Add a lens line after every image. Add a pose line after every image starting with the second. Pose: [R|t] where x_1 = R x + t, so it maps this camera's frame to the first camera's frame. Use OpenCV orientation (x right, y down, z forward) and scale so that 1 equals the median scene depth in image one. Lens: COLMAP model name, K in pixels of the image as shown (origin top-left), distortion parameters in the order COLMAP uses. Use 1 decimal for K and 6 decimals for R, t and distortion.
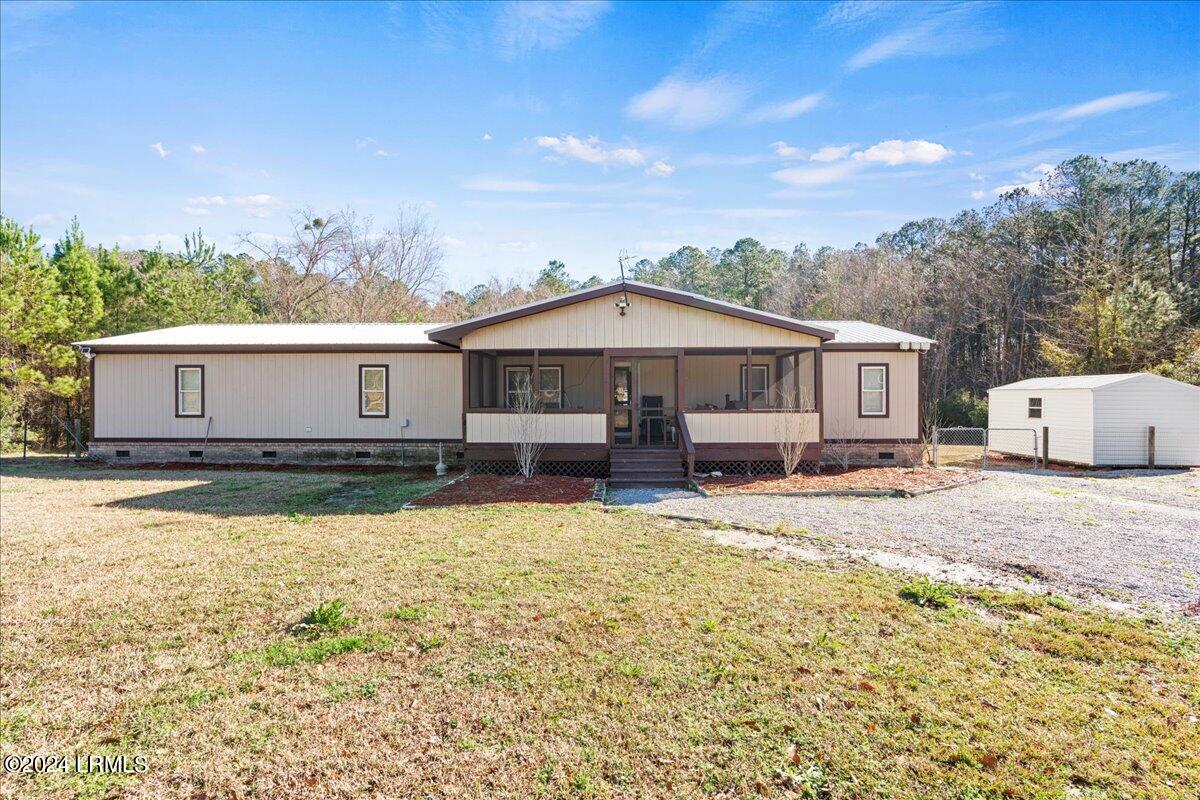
lens RADIAL K [[543.6, 0, 598.5], [0, 543.6, 392.5], [0, 0, 1]] dist [-0.009636, 0.007291]
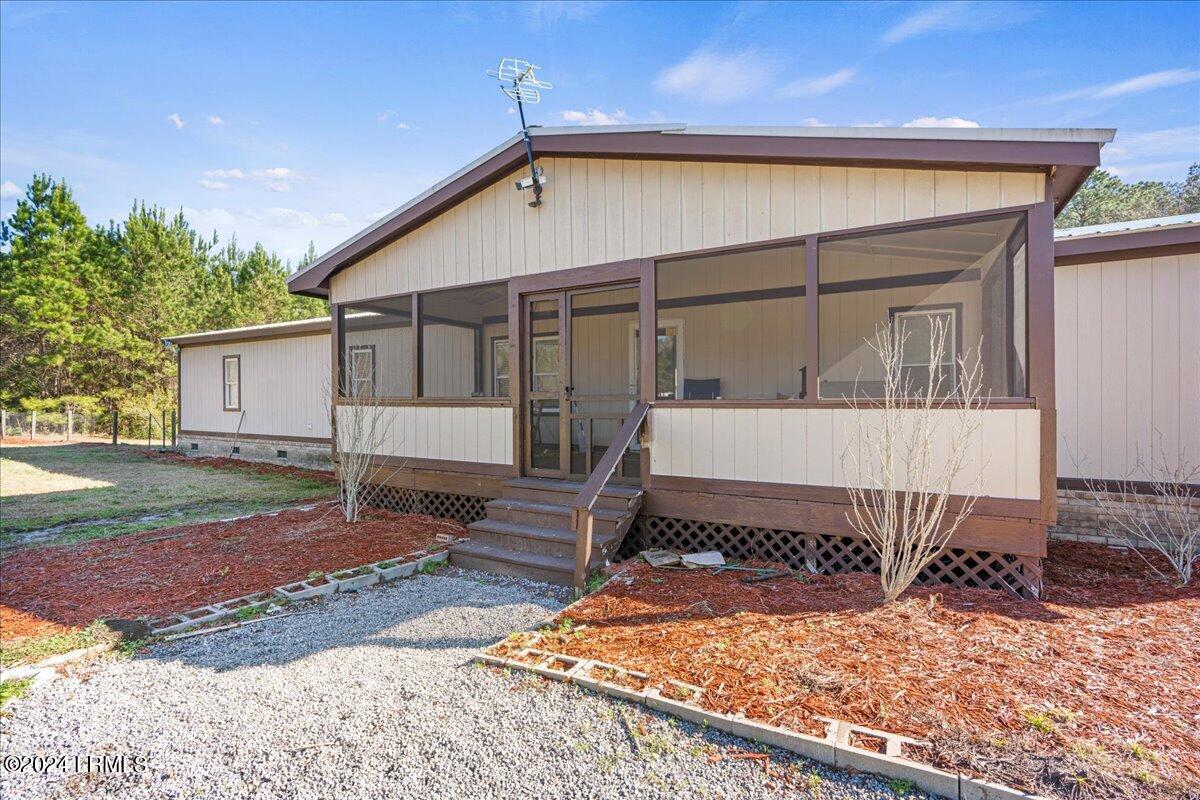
lens RADIAL K [[543.6, 0, 598.5], [0, 543.6, 392.5], [0, 0, 1]] dist [-0.009636, 0.007291]
pose [[0.902339, -0.003735, -0.431011, 0.304387], [0.001362, 0.999982, -0.005813, 0.028656], [0.431025, 0.004658, 0.902328, 0.584305]]
